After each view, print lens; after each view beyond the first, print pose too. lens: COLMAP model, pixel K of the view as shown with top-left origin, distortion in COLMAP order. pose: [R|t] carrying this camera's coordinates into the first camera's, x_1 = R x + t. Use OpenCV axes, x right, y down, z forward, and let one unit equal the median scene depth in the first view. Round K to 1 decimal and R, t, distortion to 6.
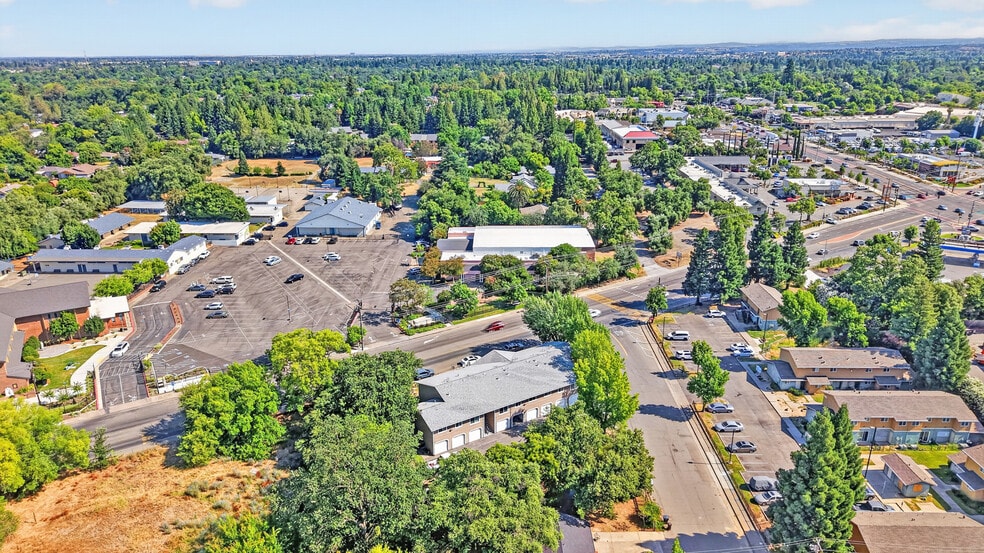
lens RADIAL K [[662.7, 0, 492.0], [0, 662.7, 276.5], [0, 0, 1]] dist [0.062085, -0.108480]
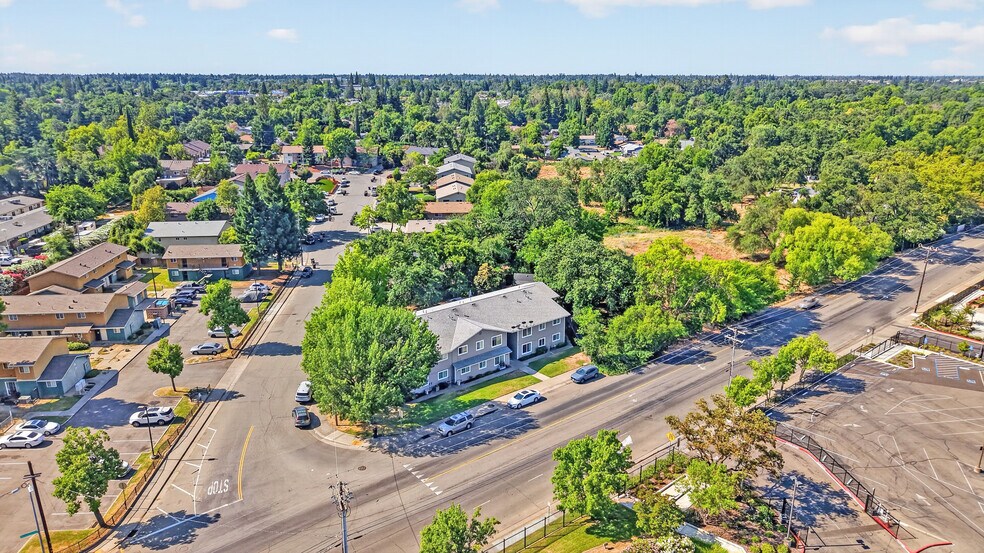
lens RADIAL K [[662.7, 0, 492.0], [0, 662.7, 276.5], [0, 0, 1]] dist [0.062085, -0.108480]
pose [[-0.995802, 0.028192, -0.087084, 0.040103], [-0.028319, 0.809823, 0.585991, -0.250386], [0.087043, 0.585997, -0.805625, 1.106739]]
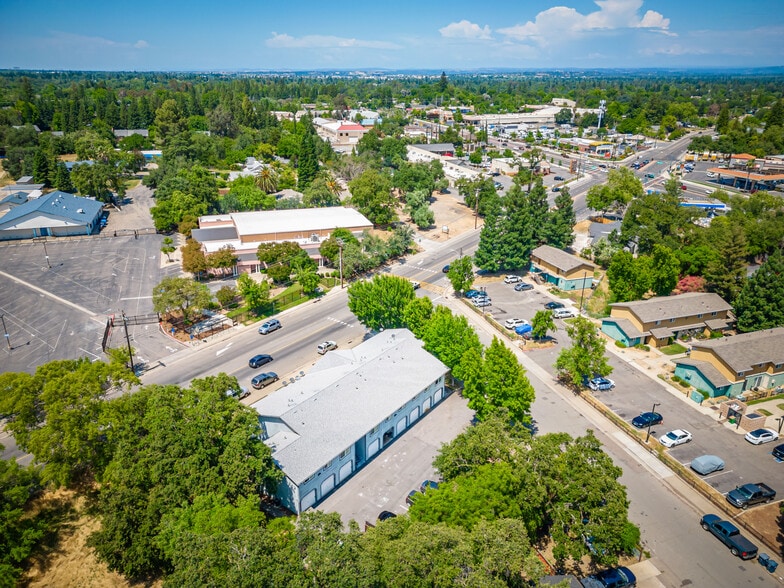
lens RADIAL K [[547.8, 0, 392.0], [0, 547.8, 294.0], [0, 0, 1]] dist [0.108526, -0.126441]
pose [[0.935336, -0.114231, 0.334810, -0.099626], [0.097935, 0.993054, 0.065217, 0.005547], [-0.339934, -0.028210, 0.940026, 0.259479]]
